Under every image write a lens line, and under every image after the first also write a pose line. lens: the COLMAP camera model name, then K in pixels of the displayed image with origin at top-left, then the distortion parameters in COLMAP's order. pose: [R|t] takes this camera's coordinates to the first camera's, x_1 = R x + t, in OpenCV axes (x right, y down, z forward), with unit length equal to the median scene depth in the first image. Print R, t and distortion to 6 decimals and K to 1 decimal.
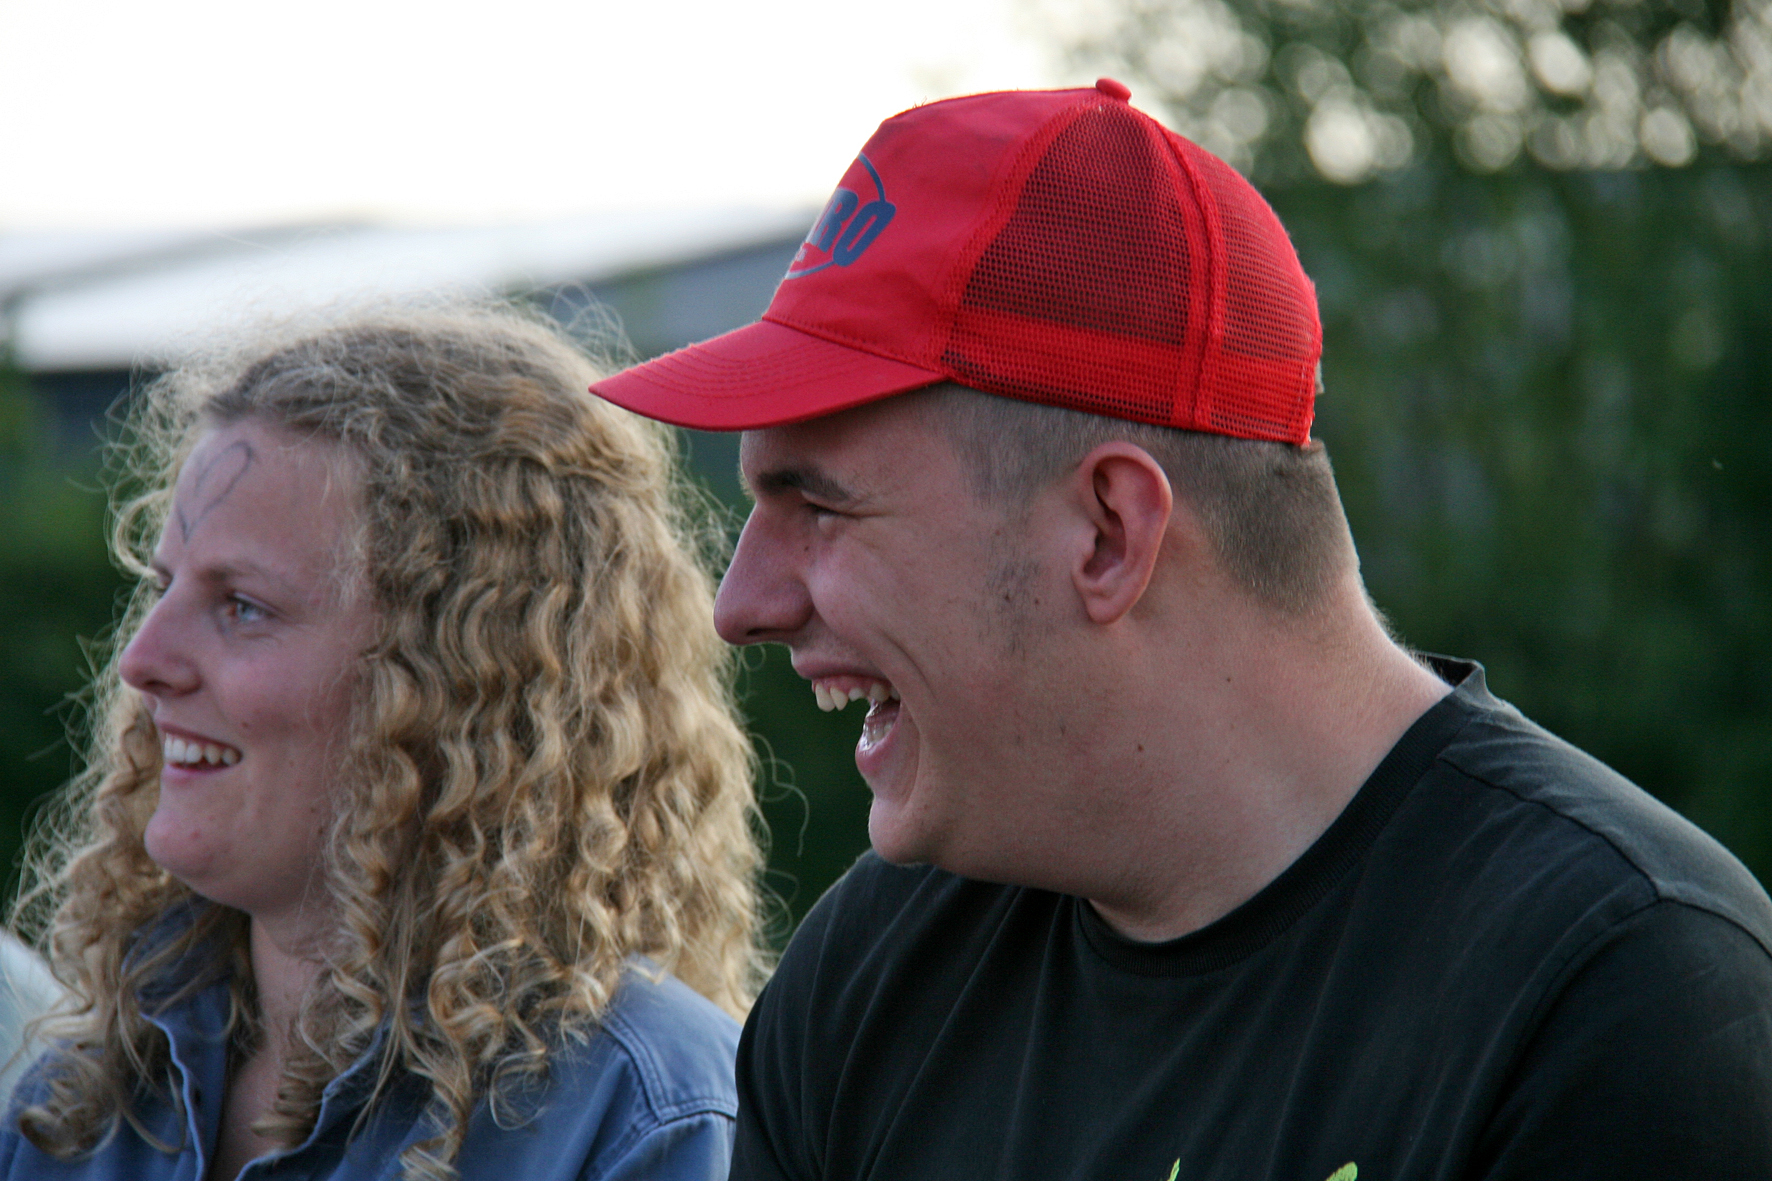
lens RADIAL K [[13090.7, 0, 882.5], [0, 13090.7, 587.9], [0, 0, 1]] dist [5.118956, 0.000000]
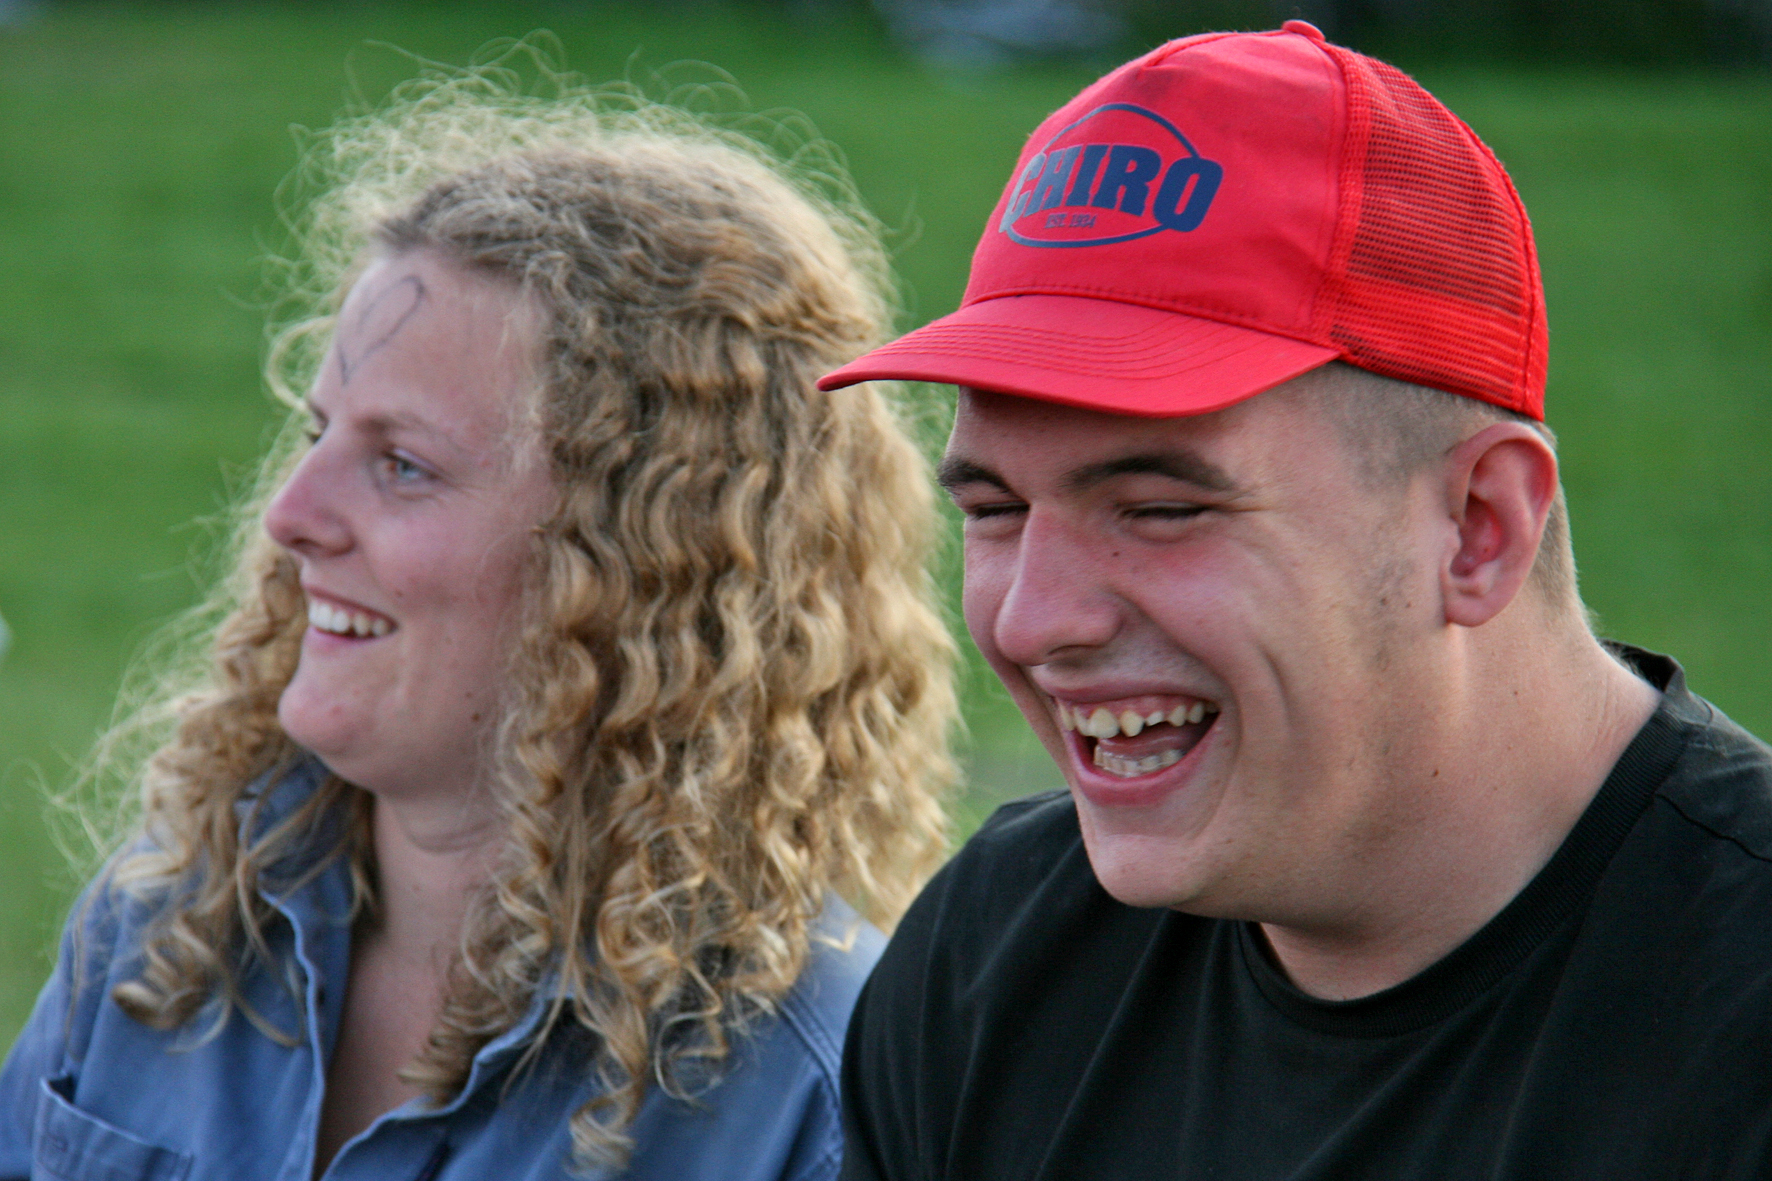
lens RADIAL K [[13090.7, 0, 880.3], [0, 13090.7, 653.4], [0, 0, 1]] dist [5.118956, 0.000000]
pose [[0.998565, 0.051035, -0.016246, -0.001186], [-0.050986, 0.998694, 0.003407, 0.009364], [0.016398, -0.002574, 0.999862, 0.108920]]
